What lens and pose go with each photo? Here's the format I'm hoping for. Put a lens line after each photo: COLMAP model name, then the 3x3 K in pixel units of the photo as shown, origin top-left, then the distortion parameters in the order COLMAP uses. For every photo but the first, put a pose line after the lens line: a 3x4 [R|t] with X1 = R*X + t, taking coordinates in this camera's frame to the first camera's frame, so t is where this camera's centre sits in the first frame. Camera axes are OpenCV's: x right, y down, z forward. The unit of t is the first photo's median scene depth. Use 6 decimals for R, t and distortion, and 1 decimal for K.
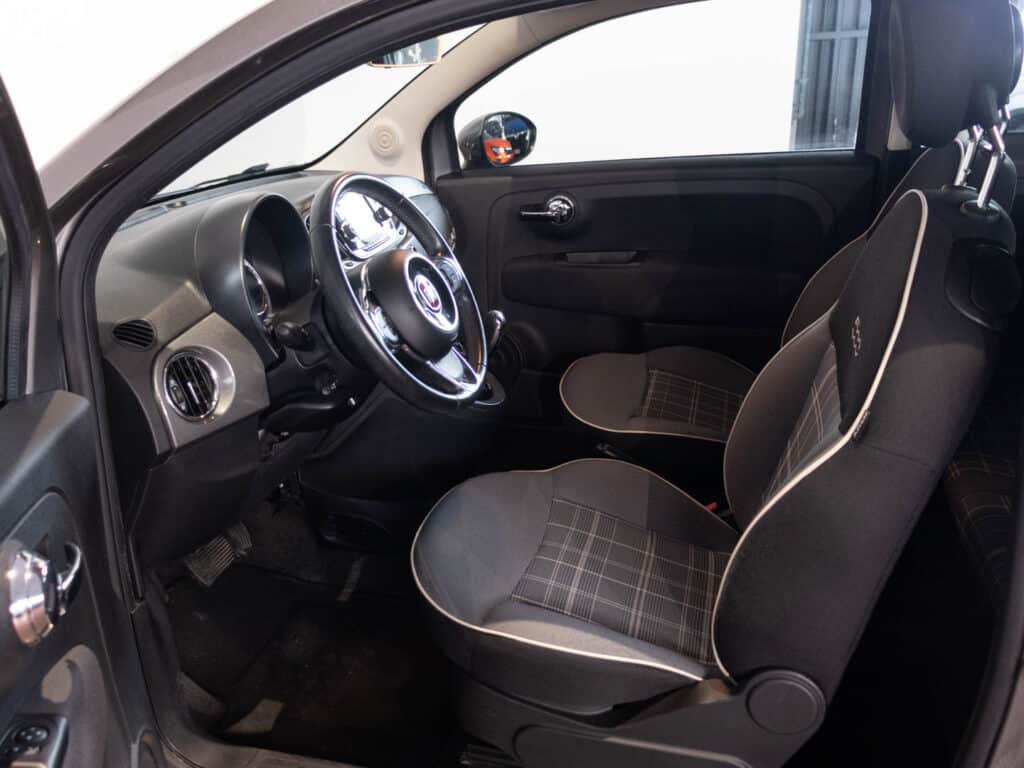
lens RADIAL K [[927.4, 0, 511.1], [0, 927.4, 388.3], [0, 0, 1]] dist [0.005481, 0.016013]
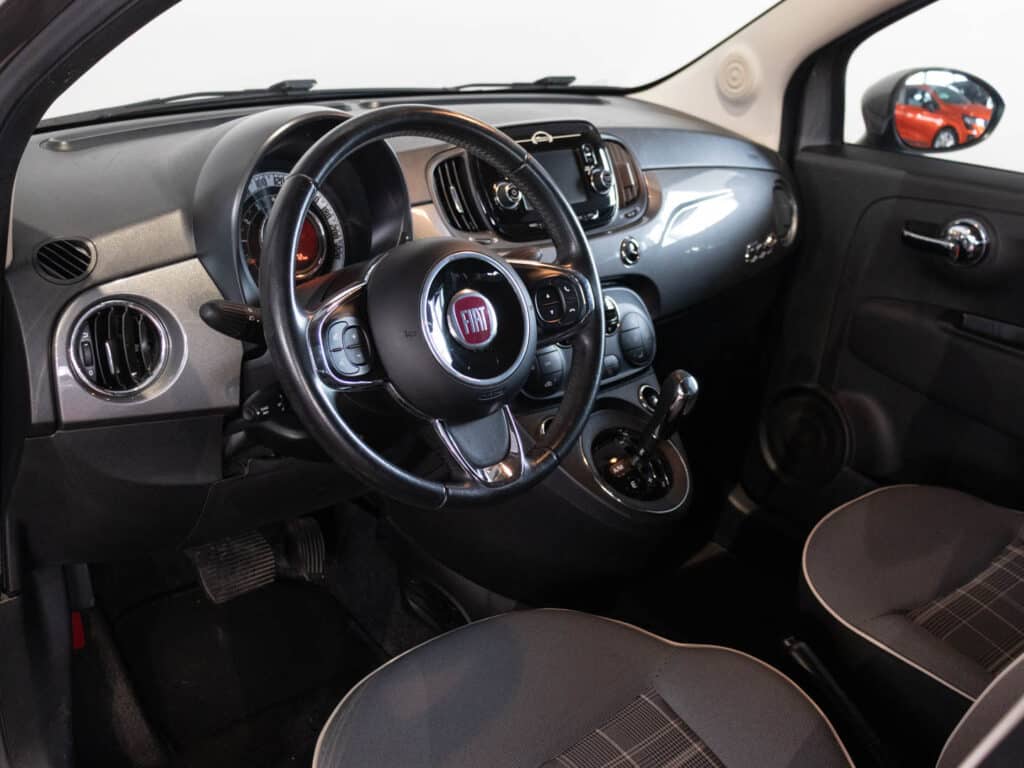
lens RADIAL K [[1180.6, 0, 511.3], [0, 1180.6, 380.2], [0, 0, 1]] dist [0.007120, 0.000000]
pose [[0.836991, 0.308042, -0.452279, 0.183951], [-0.303156, 0.949106, 0.085403, -0.082862], [0.455569, 0.065629, 0.887778, 0.182161]]
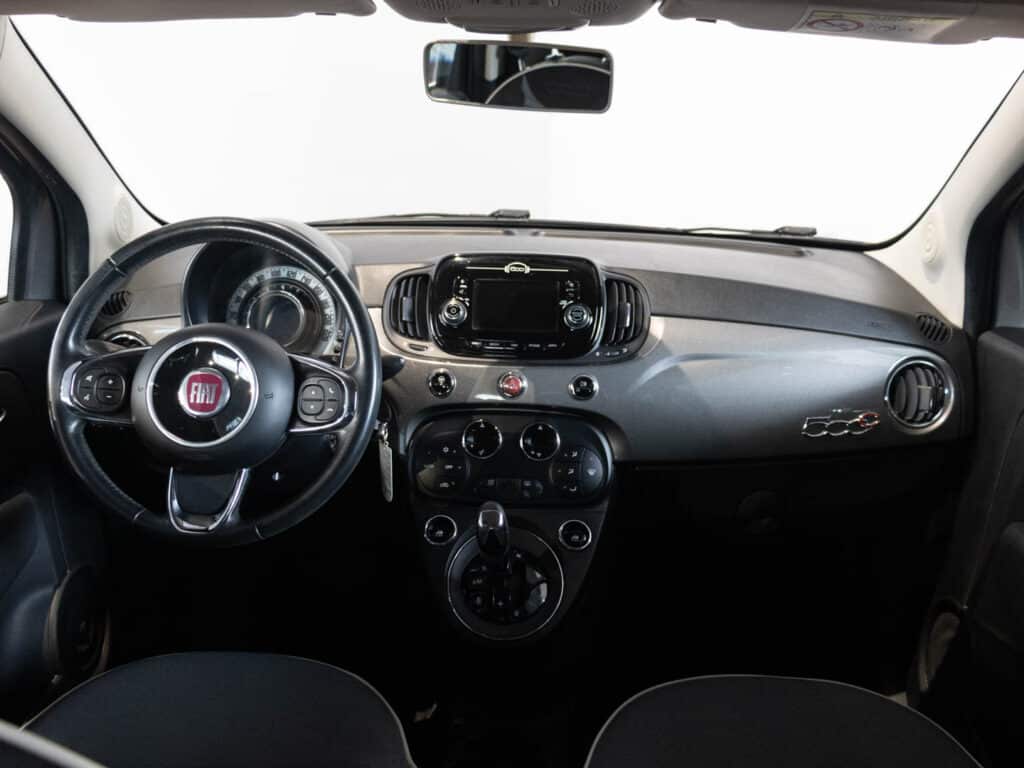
lens RADIAL K [[927.4, 0, 513.6], [0, 927.4, 383.1], [0, 0, 1]] dist [0.005481, 0.016013]
pose [[0.209633, 0.387722, -0.897622, 0.387772], [-0.386317, 0.876173, 0.288236, -0.256333], [0.898228, 0.286343, 0.333459, 0.584892]]
